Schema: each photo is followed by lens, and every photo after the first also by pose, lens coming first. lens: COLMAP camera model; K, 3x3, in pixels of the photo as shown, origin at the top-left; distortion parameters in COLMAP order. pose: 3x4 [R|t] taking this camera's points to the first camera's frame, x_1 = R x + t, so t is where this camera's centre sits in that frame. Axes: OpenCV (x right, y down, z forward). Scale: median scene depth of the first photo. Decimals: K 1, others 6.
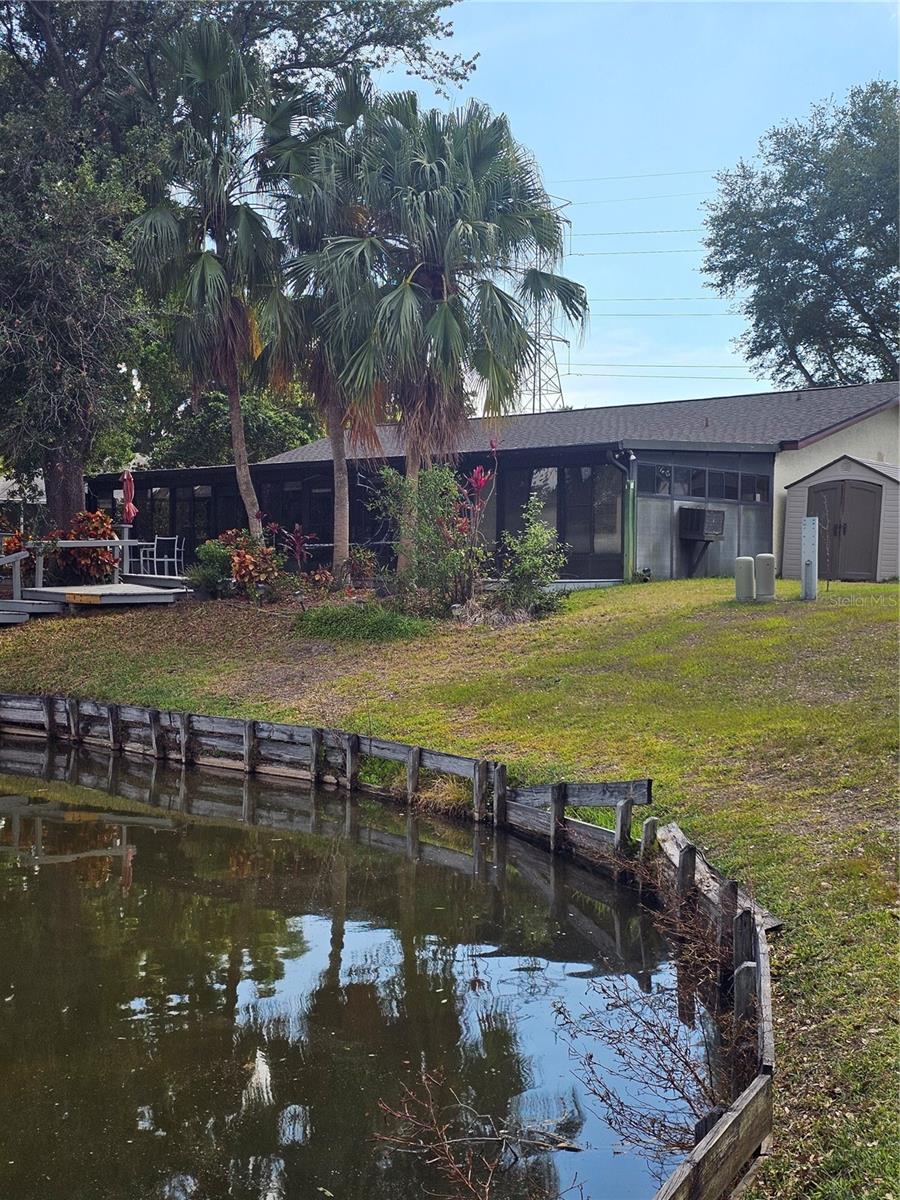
lens RADIAL K [[1672.7, 0, 449.1], [0, 1672.7, 629.3], [0, 0, 1]] dist [-0.001128, -0.033113]
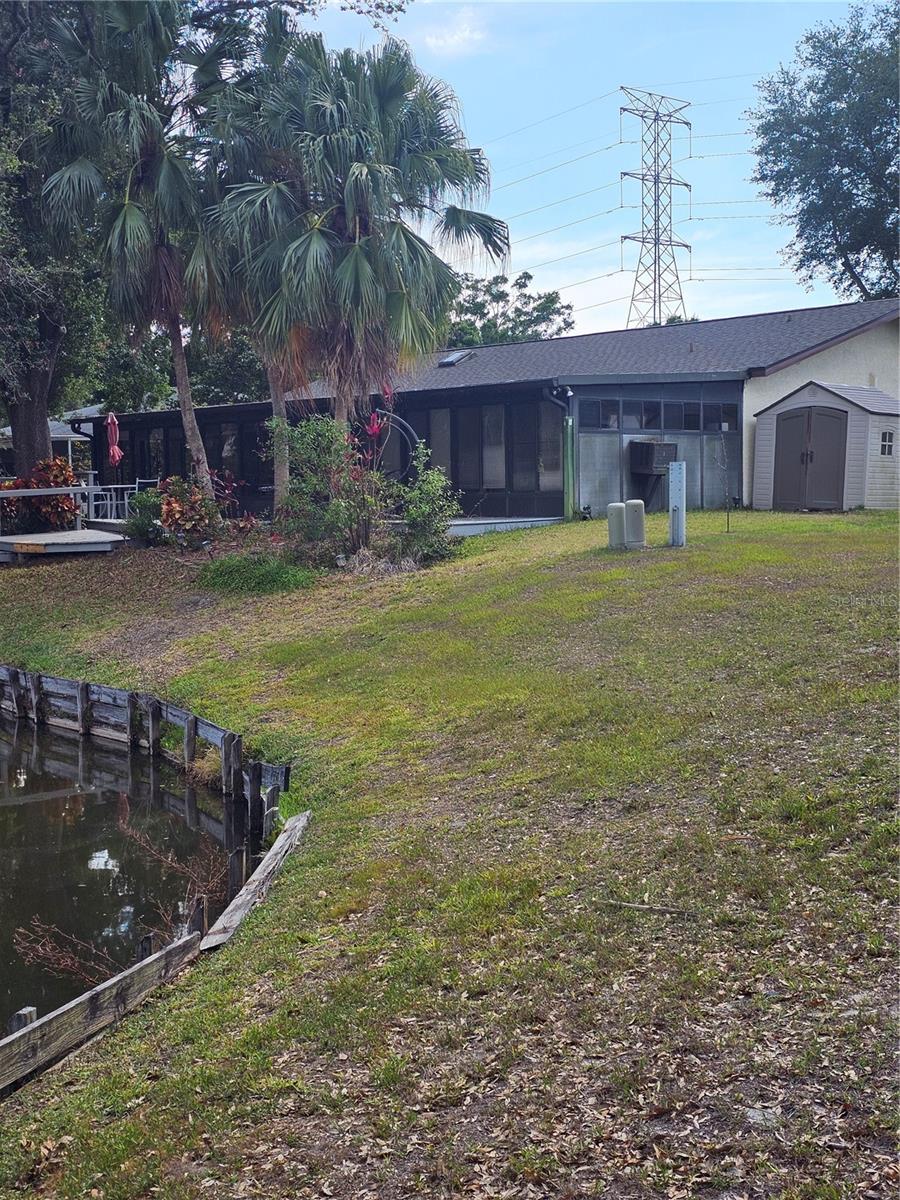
lens RADIAL K [[1662.7, 0, 450.0], [0, 1662.7, 600.0], [0, 0, 1]] dist [0.010815, -0.048307]
pose [[0.994946, -0.016213, -0.099098, 0.133793], [0.020021, 0.999094, 0.037559, -0.019273], [0.098399, -0.039353, 0.994369, 0.013539]]
